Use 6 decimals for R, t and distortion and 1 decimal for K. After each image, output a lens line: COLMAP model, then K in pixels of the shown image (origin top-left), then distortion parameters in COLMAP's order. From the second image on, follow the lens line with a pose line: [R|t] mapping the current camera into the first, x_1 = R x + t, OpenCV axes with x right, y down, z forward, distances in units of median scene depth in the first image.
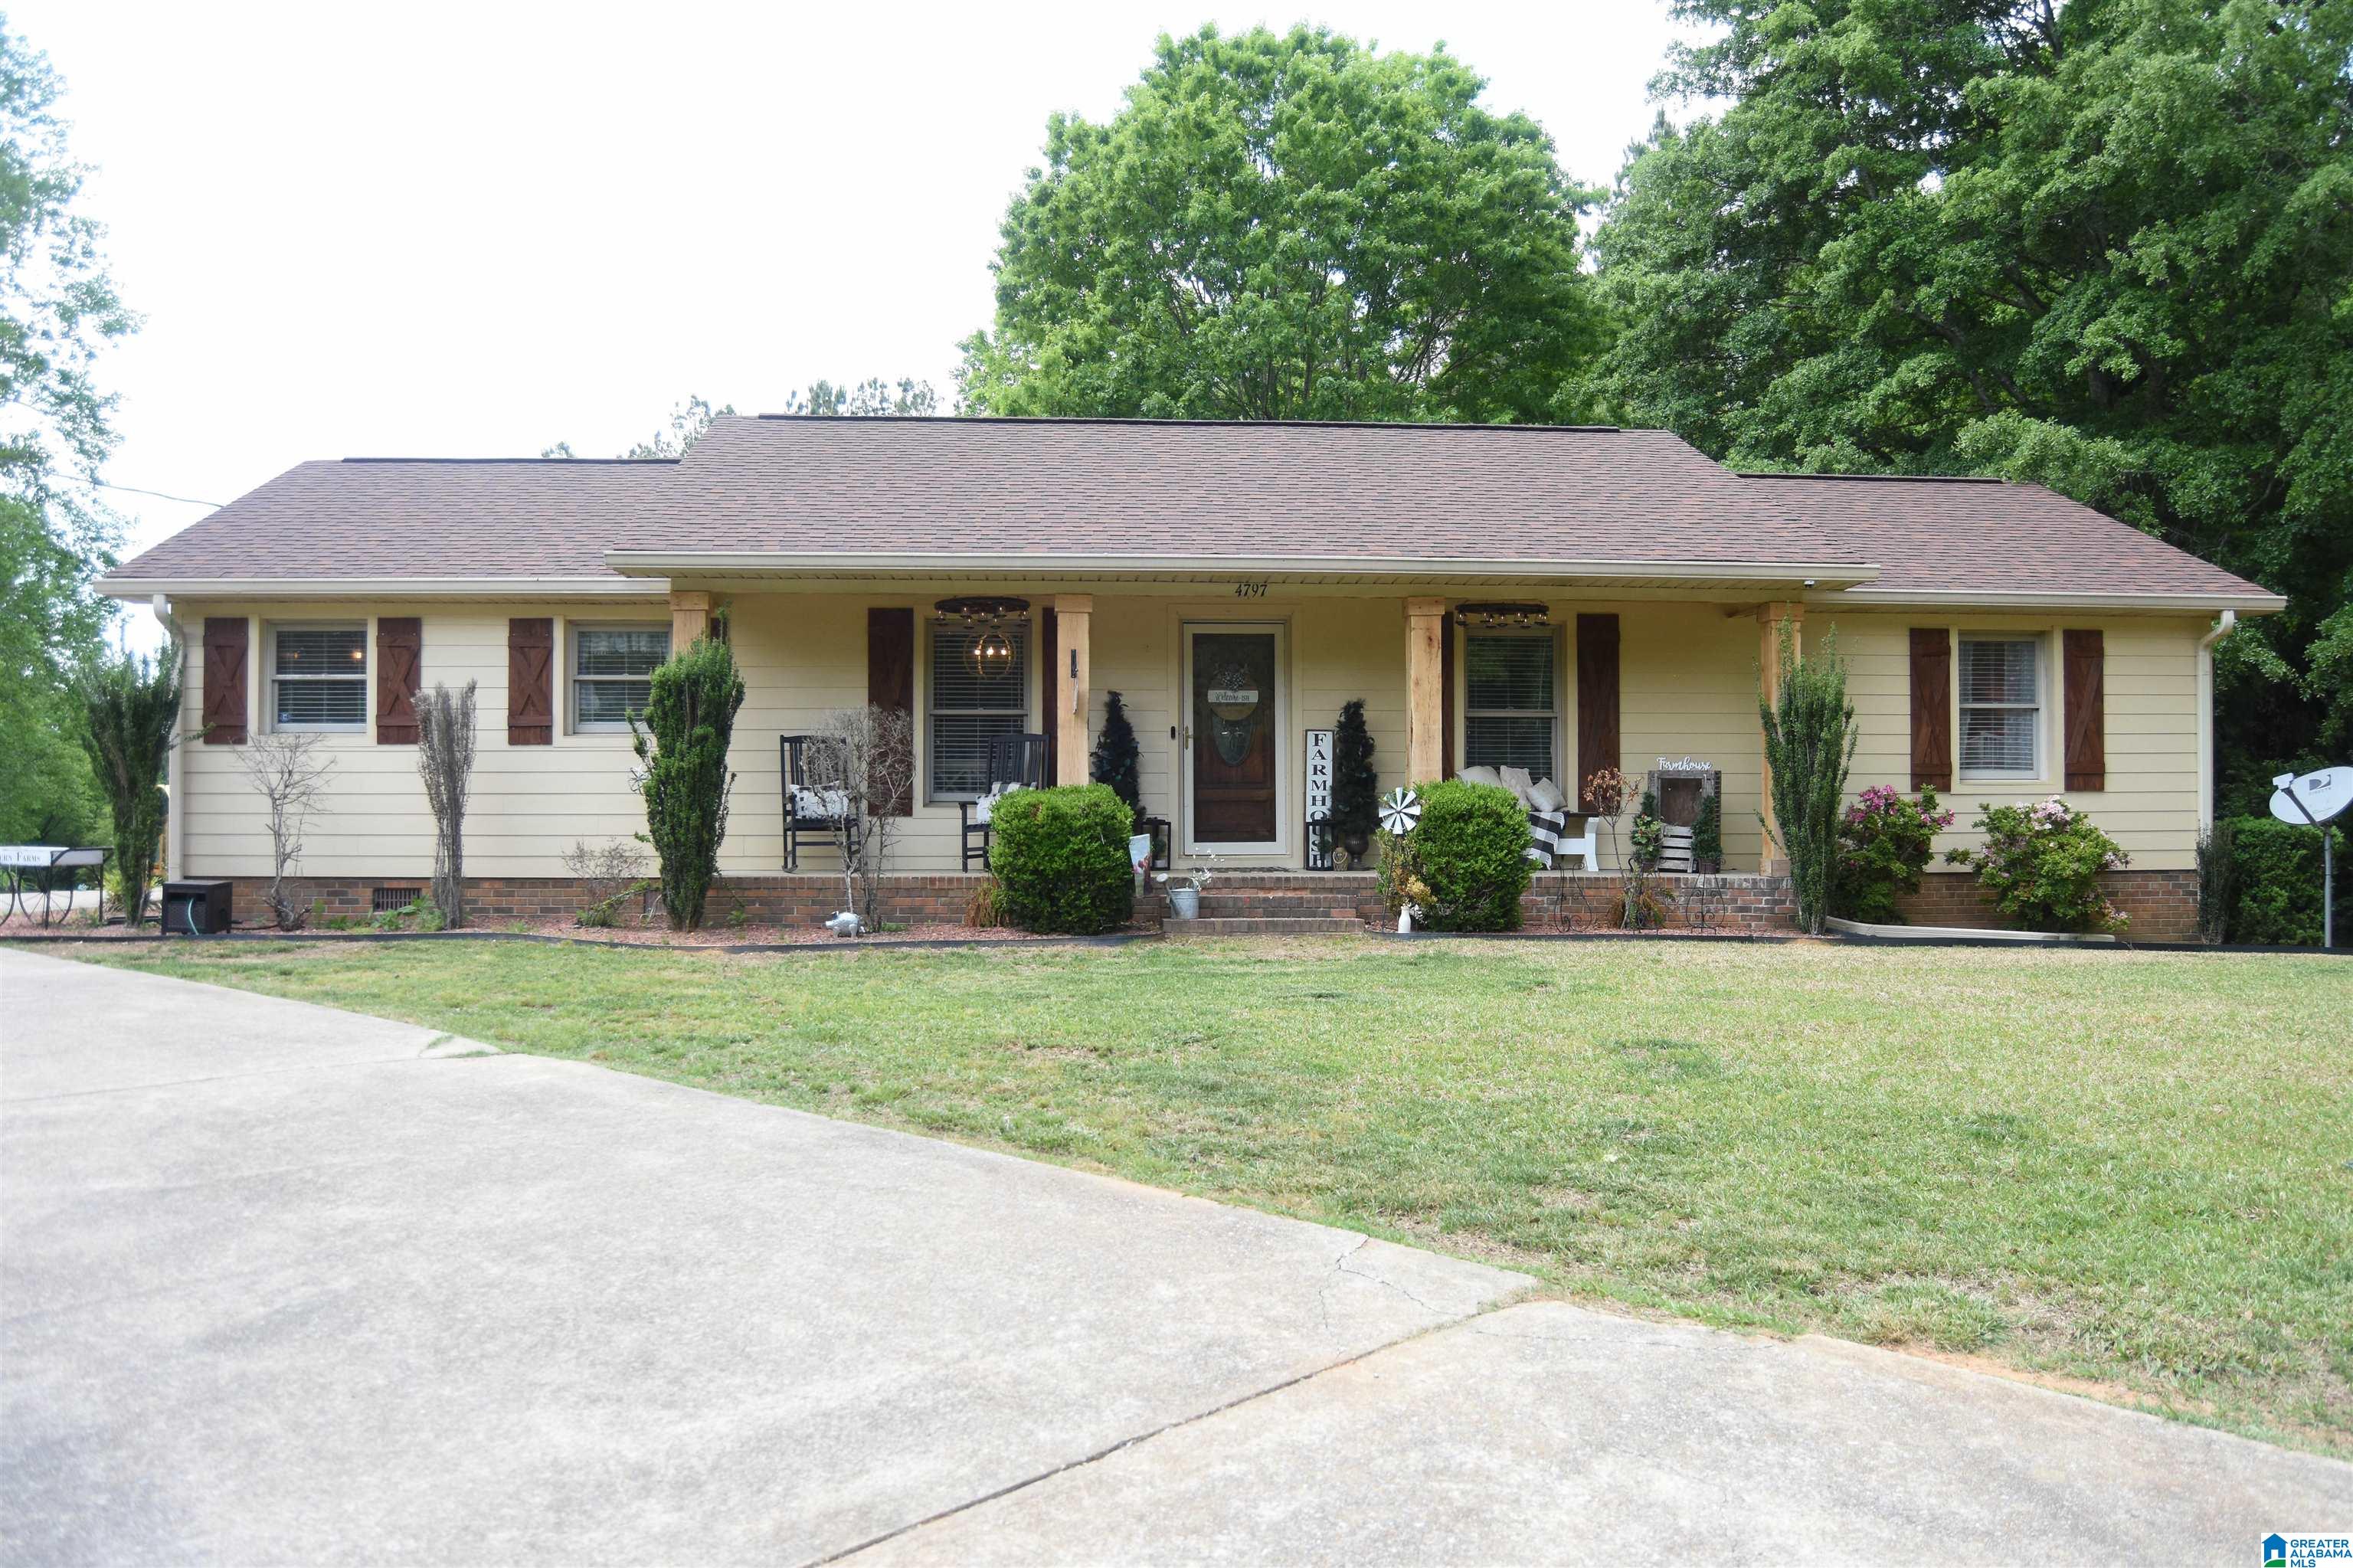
lens RADIAL K [[1845.1, 0, 1166.6], [0, 1845.1, 795.1], [0, 0, 1]] dist [-0.080888, 0.009527]
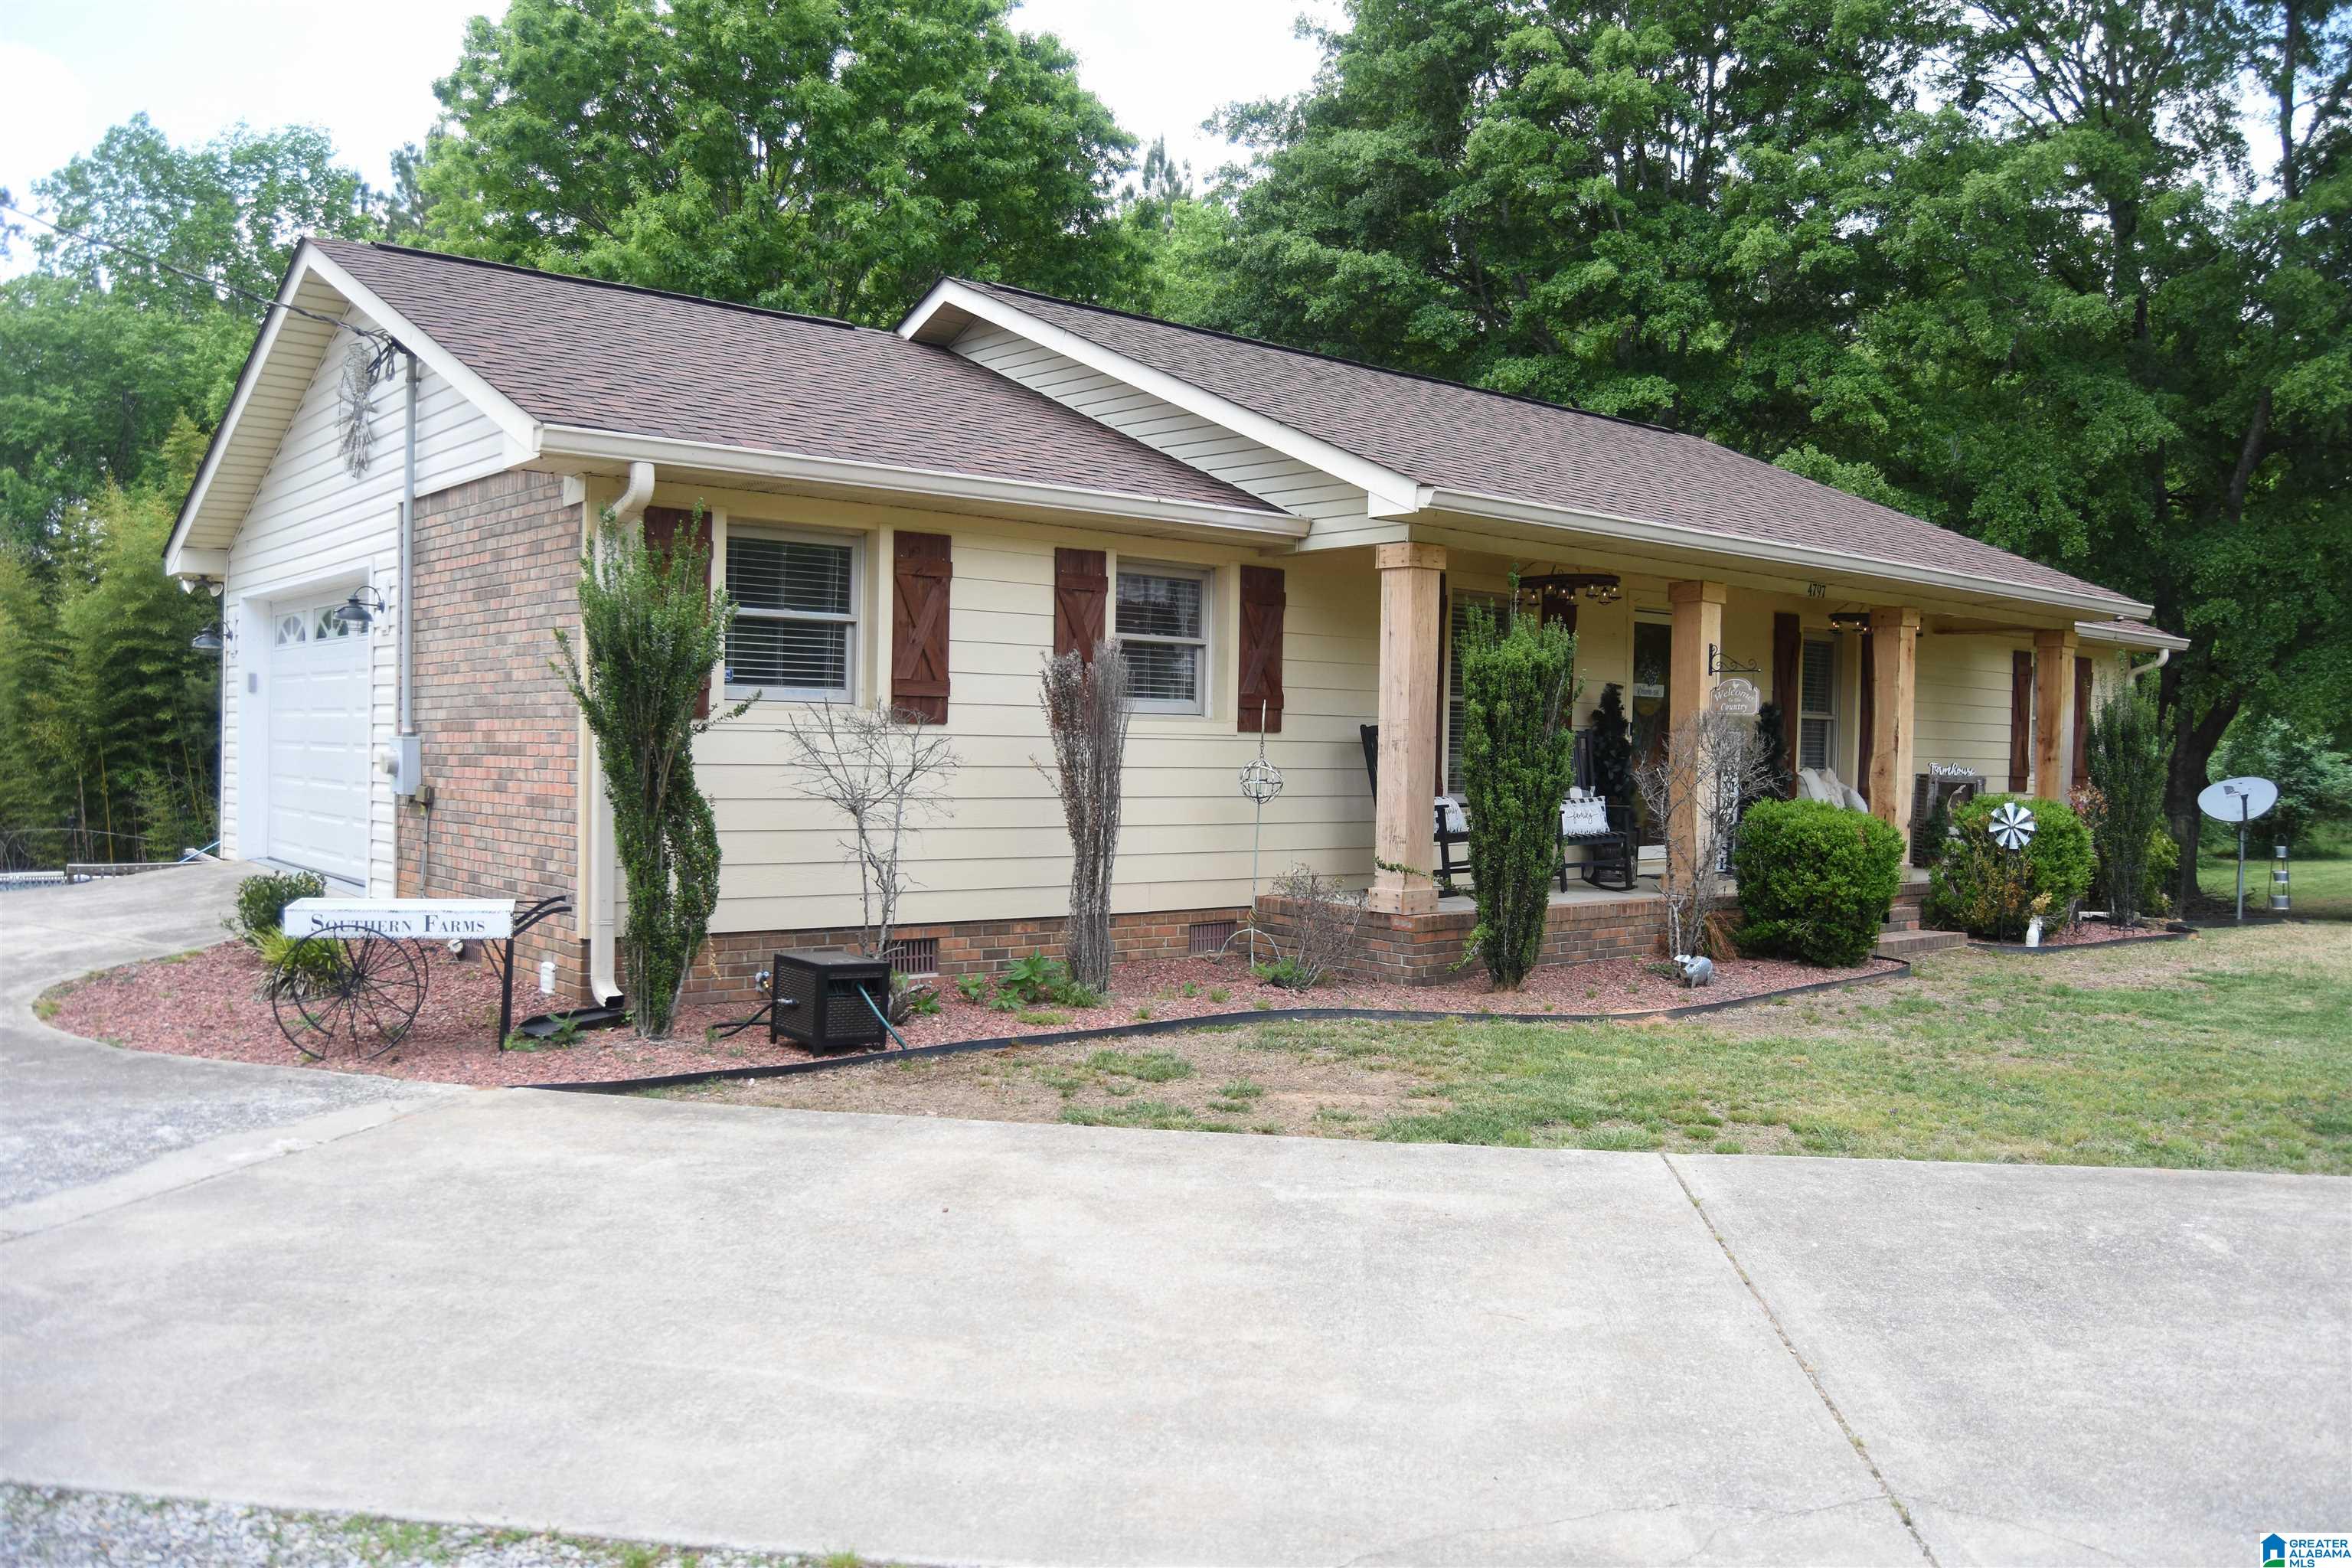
lens RADIAL K [[1844.3, 0, 1173.7], [0, 1844.3, 766.8], [0, 0, 1]] dist [-0.080888, 0.009527]
pose [[0.808067, 0.010178, 0.589003, -0.738058], [-0.026266, 0.999479, 0.018765, -0.027107], [-0.588505, -0.030634, 0.807913, 0.398937]]
